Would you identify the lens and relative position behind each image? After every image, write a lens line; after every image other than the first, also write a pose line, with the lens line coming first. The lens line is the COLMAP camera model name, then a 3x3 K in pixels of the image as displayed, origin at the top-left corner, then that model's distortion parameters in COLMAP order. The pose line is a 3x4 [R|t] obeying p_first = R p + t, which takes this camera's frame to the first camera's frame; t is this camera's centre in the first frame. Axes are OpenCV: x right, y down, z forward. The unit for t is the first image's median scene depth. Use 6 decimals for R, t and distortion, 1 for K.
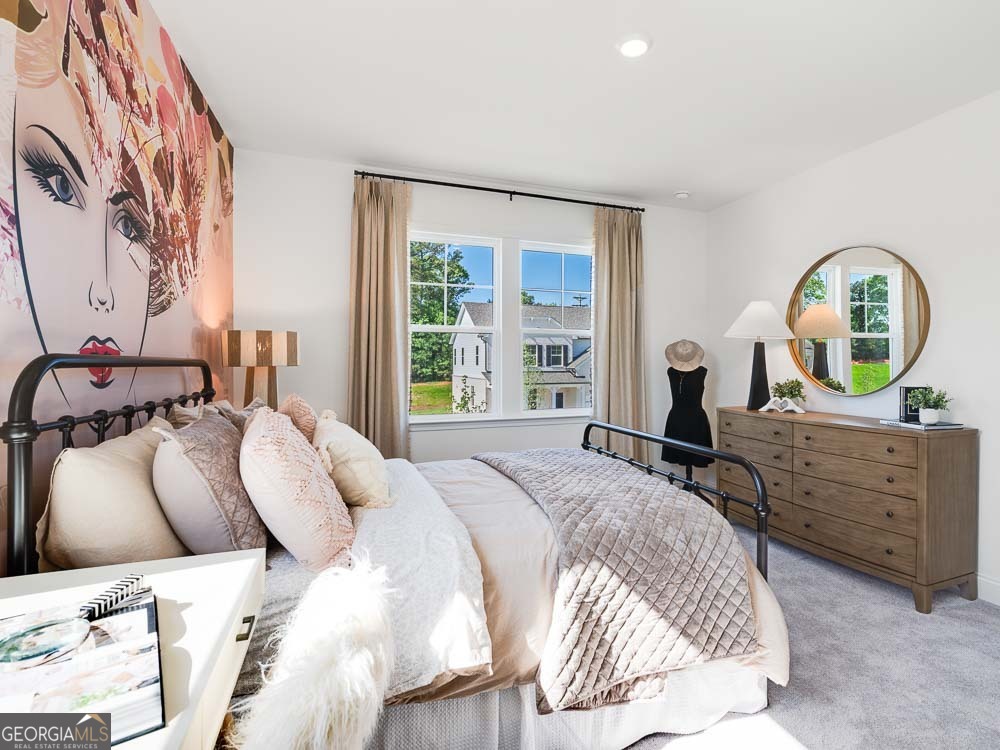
lens RADIAL K [[510.8, 0, 500.0], [0, 510.8, 375.0], [0, 0, 1]] dist [-0.002209, -0.000663]
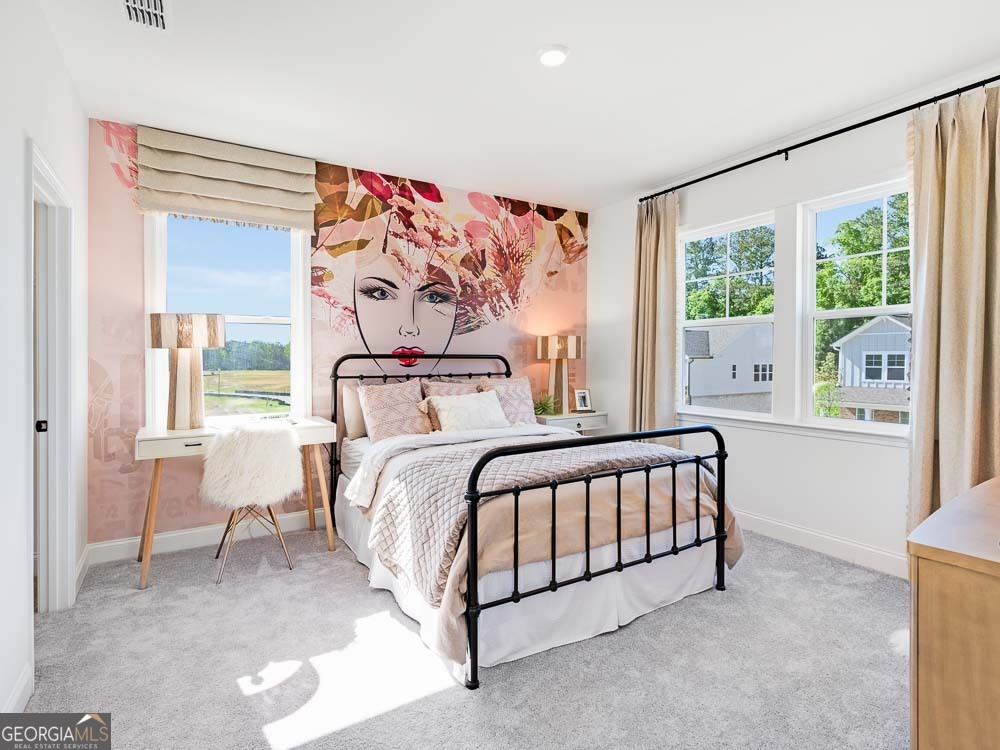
lens RADIAL K [[508.7, 0, 496.8], [0, 508.7, 360.5], [0, 0, 1]] dist [0.001793, 0.001109]
pose [[0.209290, -0.004253, -0.977844, 0.835445], [-0.024129, 0.999664, -0.009513, 0.003097], [0.977556, 0.025585, 0.209117, 0.432089]]
